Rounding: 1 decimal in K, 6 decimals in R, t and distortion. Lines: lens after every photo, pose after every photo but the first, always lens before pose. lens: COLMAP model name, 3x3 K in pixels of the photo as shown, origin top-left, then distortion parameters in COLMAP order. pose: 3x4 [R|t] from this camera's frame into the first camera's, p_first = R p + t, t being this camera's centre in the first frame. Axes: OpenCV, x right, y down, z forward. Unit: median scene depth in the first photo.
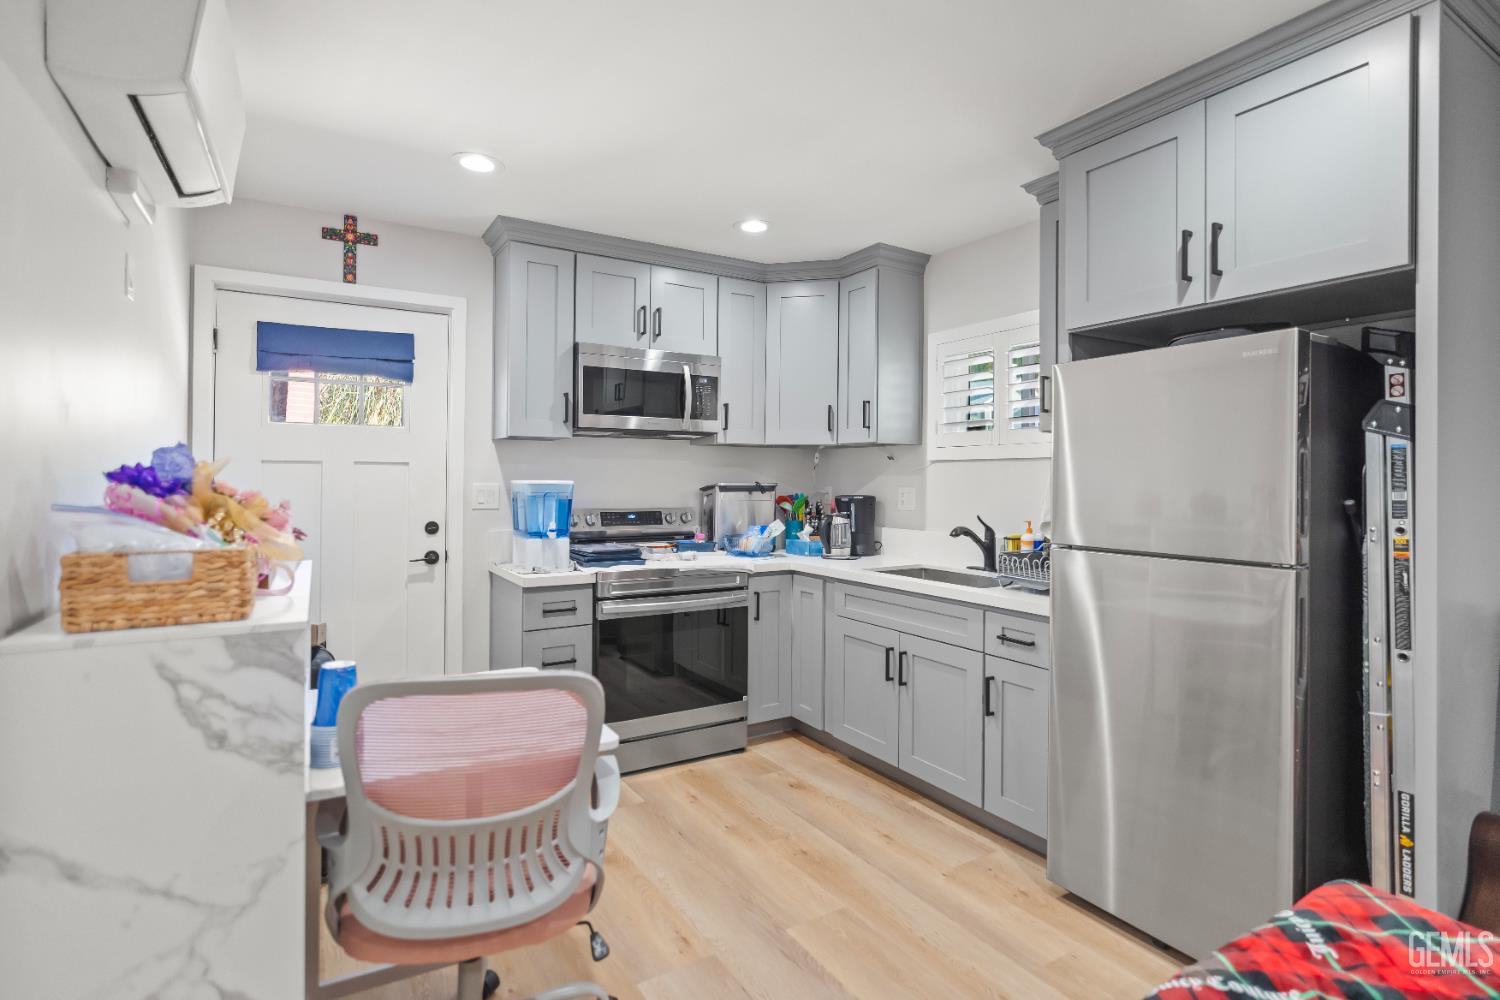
lens RADIAL K [[746.3, 0, 771.7], [0, 746.3, 470.4], [0, 0, 1]] dist [0.000247, 0.000236]
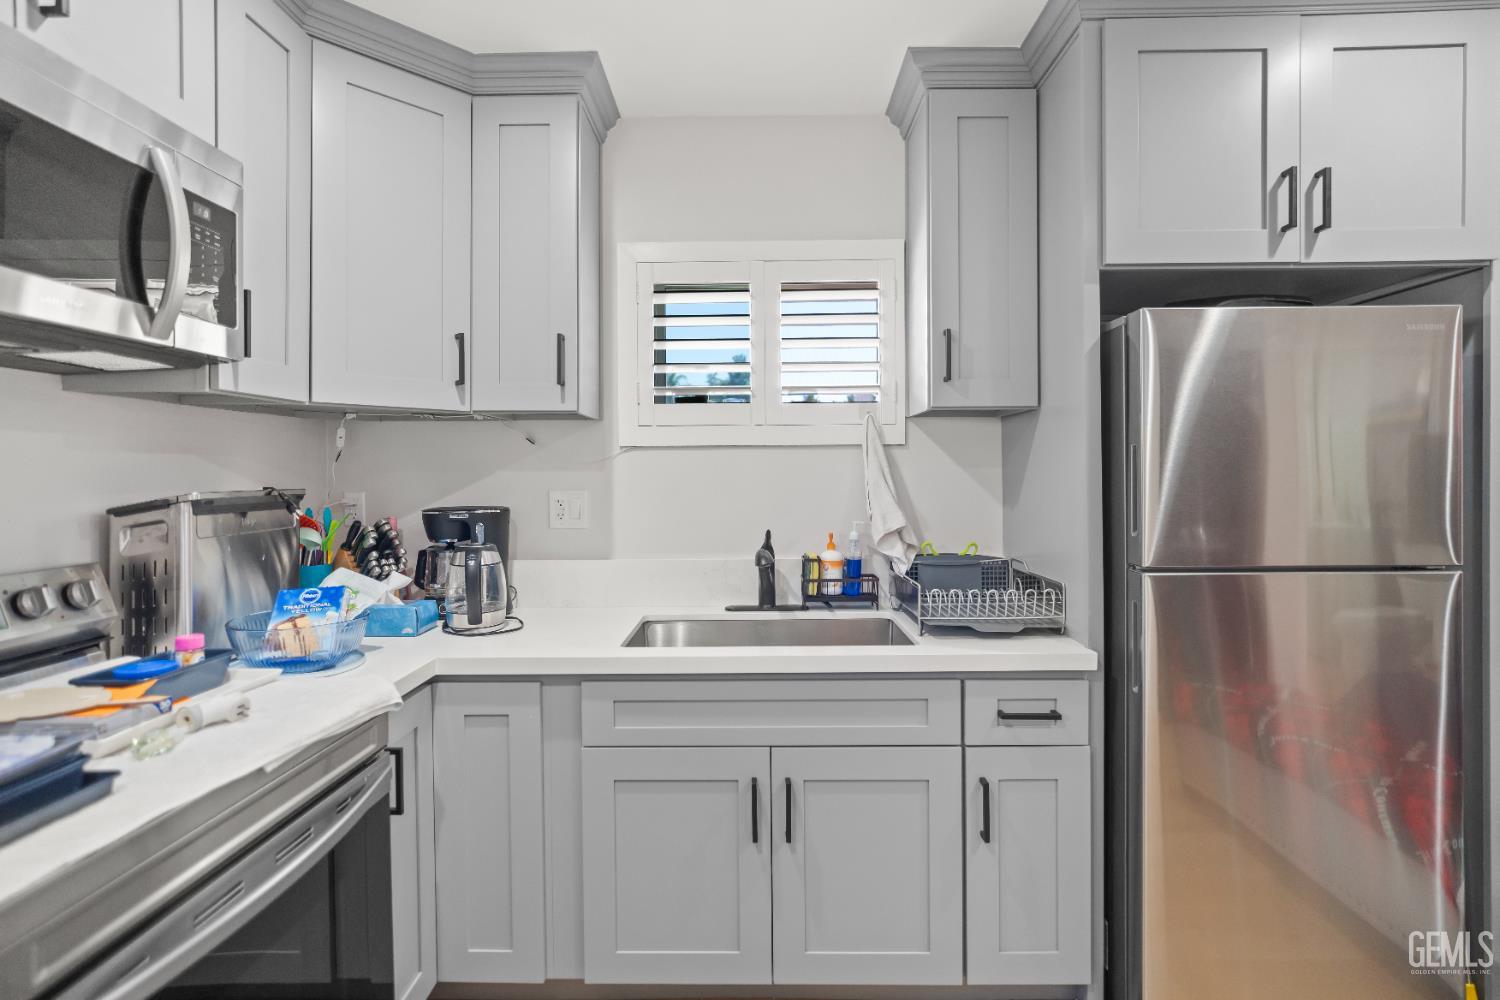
lens RADIAL K [[721.8, 0, 746.9], [0, 721.8, 475.7], [0, 0, 1]] dist [-0.005740, -0.000159]
pose [[0.548543, -0.014543, 0.835996, -0.236392], [-0.000638, 0.999841, 0.017812, 0.000669], [-0.836122, -0.010304, 0.548447, 0.579451]]
